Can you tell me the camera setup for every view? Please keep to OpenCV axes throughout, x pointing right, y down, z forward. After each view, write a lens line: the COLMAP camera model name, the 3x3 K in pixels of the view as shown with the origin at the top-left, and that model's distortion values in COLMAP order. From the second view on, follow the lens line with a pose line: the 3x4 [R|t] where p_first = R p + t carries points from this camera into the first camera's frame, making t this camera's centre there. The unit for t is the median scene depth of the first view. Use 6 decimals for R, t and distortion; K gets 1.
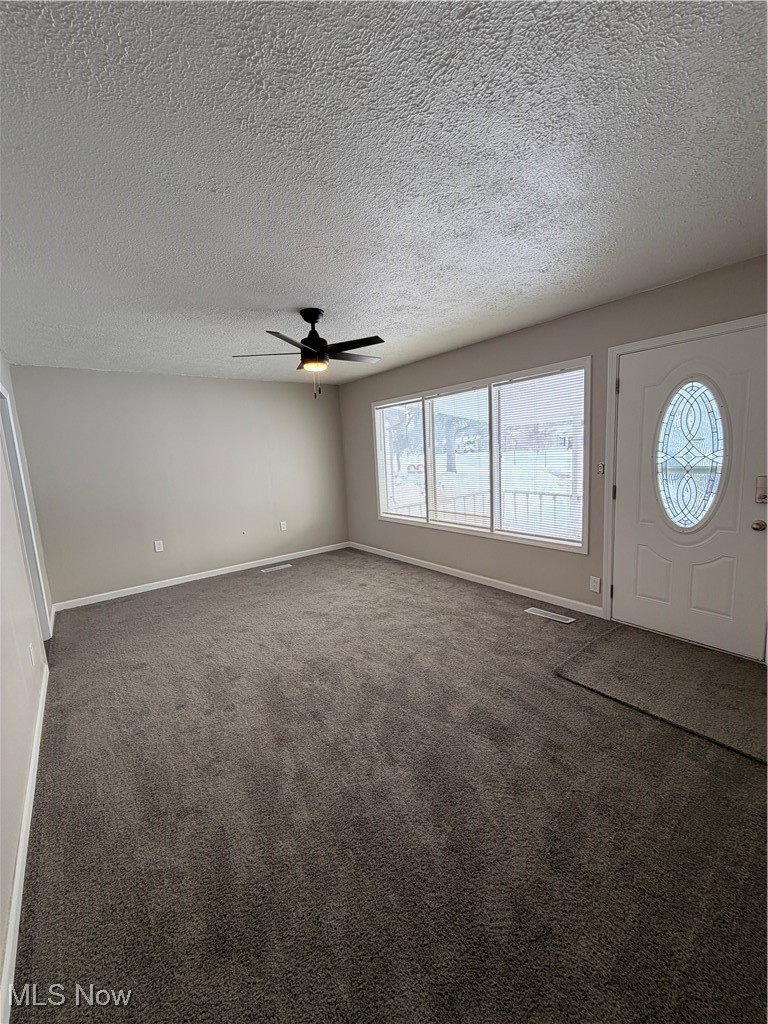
lens RADIAL K [[407.0, 0, 382.8], [0, 407.0, 509.6], [0, 0, 1]] dist [-0.000896, 0.000011]
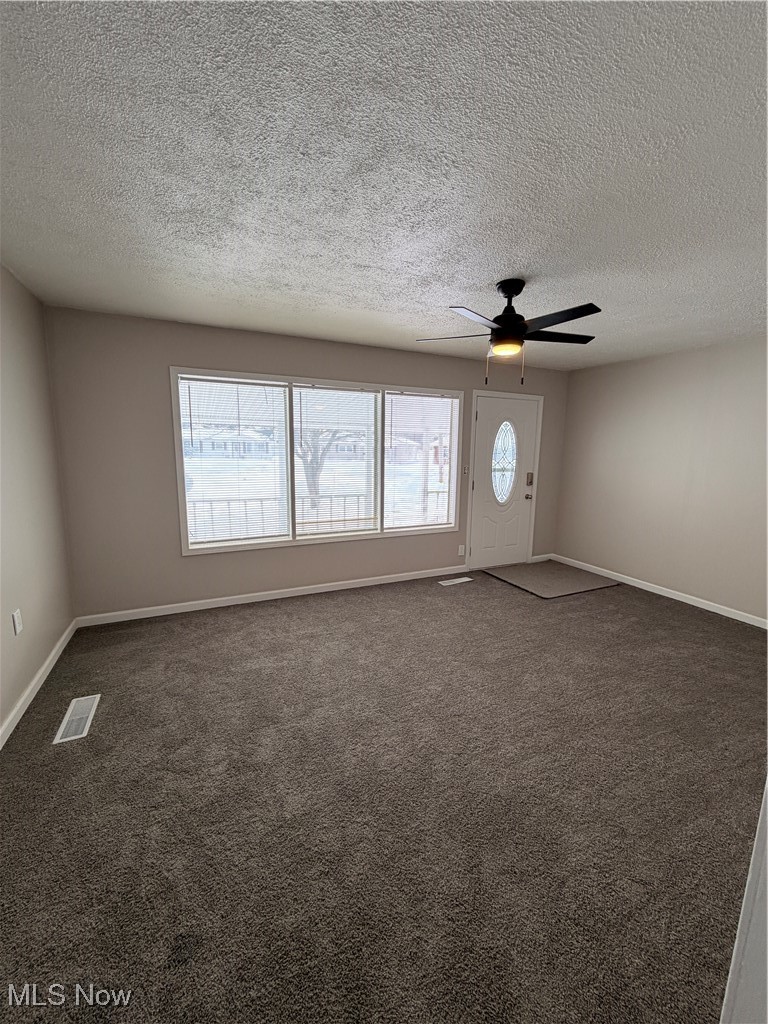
lens RADIAL K [[407.0, 0, 382.8], [0, 407.0, 509.6], [0, 0, 1]] dist [-0.000896, 0.000011]
pose [[0.215147, -0.094296, 0.972018, -0.819977], [0.115828, 0.990766, 0.070477, -0.082748], [-0.969688, 0.097424, 0.224083, 0.831478]]
